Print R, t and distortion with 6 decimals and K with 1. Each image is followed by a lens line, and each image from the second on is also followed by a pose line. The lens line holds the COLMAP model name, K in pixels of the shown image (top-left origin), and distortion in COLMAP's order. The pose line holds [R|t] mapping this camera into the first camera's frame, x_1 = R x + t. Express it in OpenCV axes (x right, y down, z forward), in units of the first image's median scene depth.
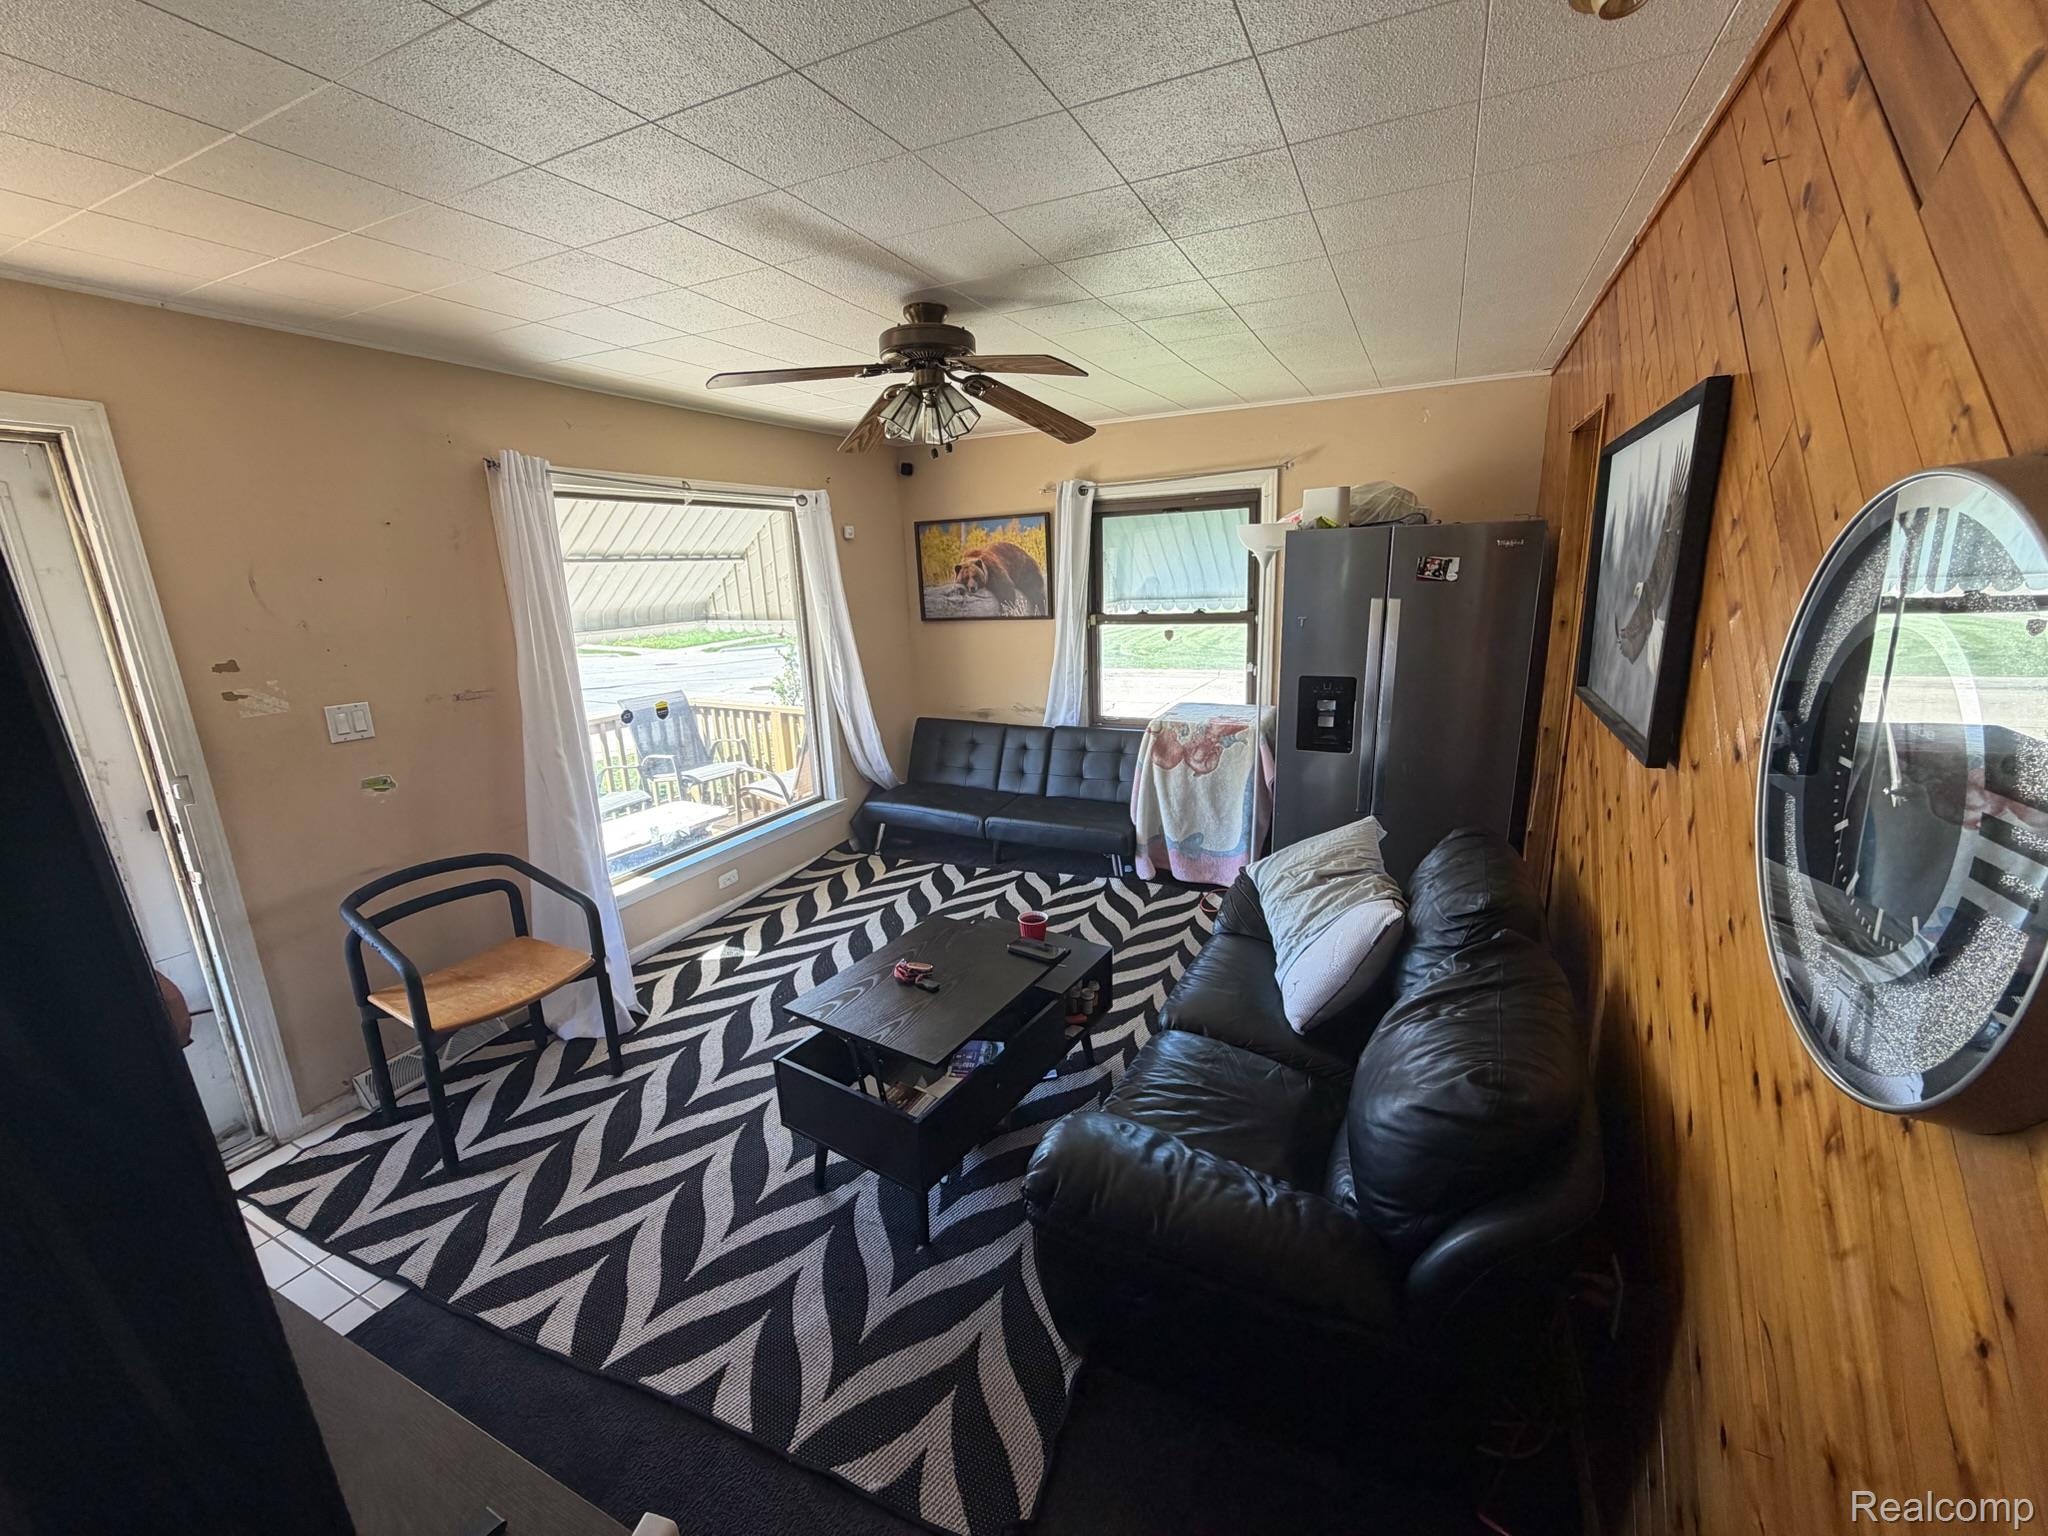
lens RADIAL K [[828.6, 0, 1024.0], [0, 828.6, 768.0], [0, 0, 1]] dist [-0.001200, -0.000240]
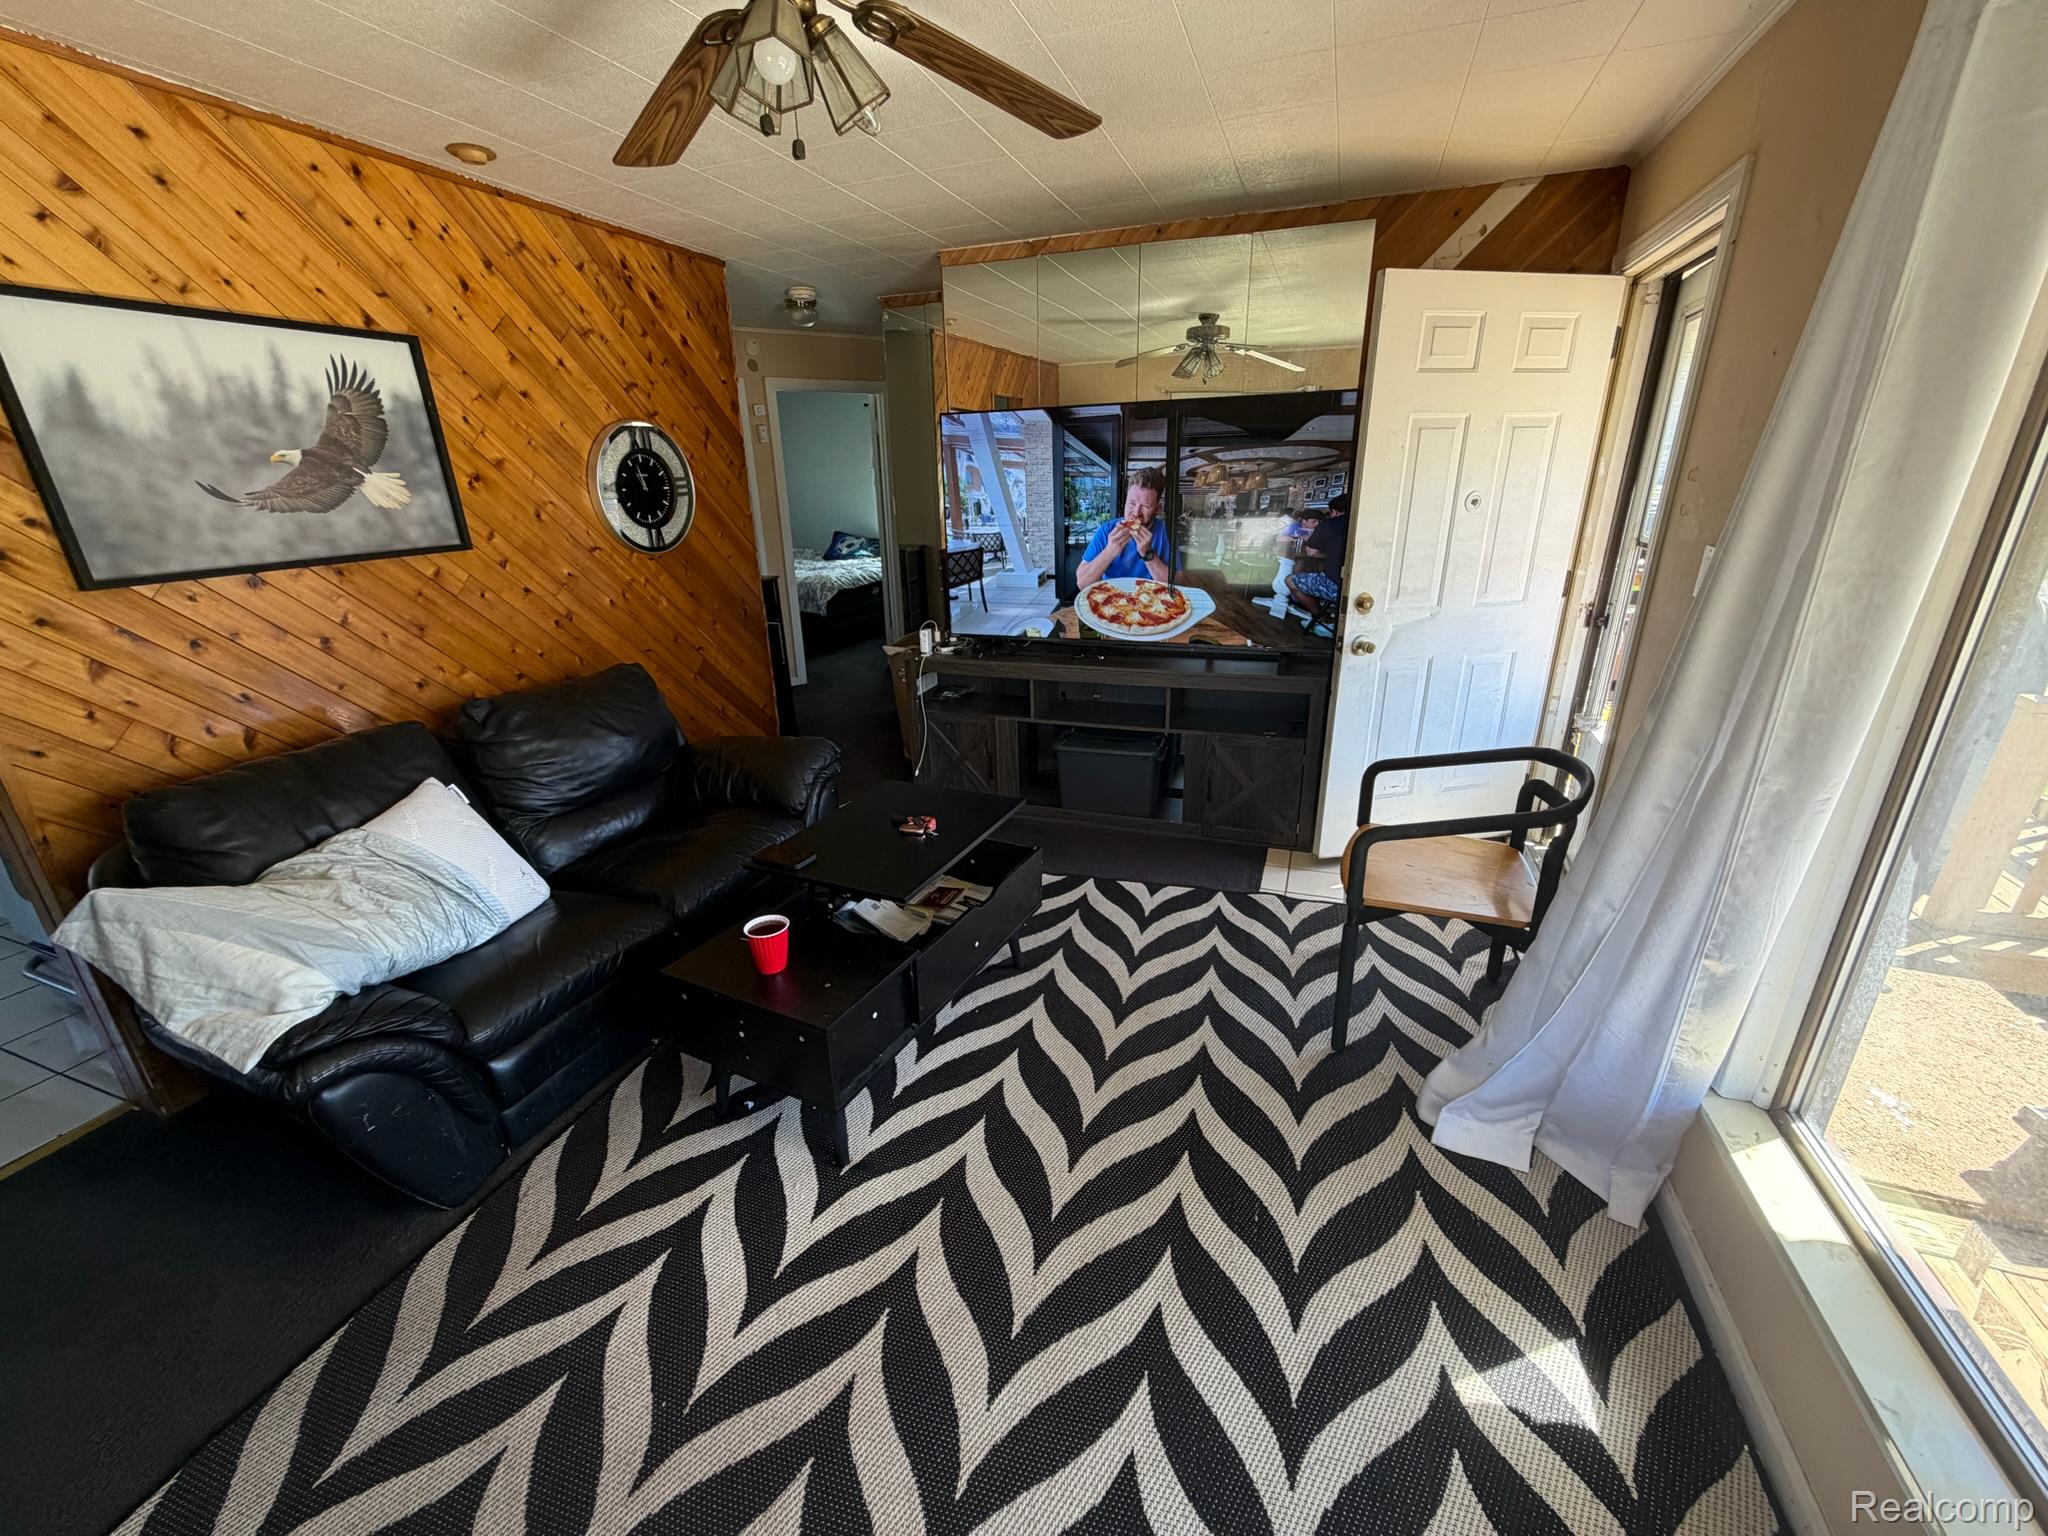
lens RADIAL K [[821.4, 0, 1023.2], [0, 821.4, 761.6], [0, 0, 1]] dist [0.000534, 0.000035]
pose [[-0.993513, 0.077877, -0.082865, -0.094891], [0.018526, 0.829810, 0.557739, -0.193065], [0.112198, 0.552586, -0.825870, 0.941548]]
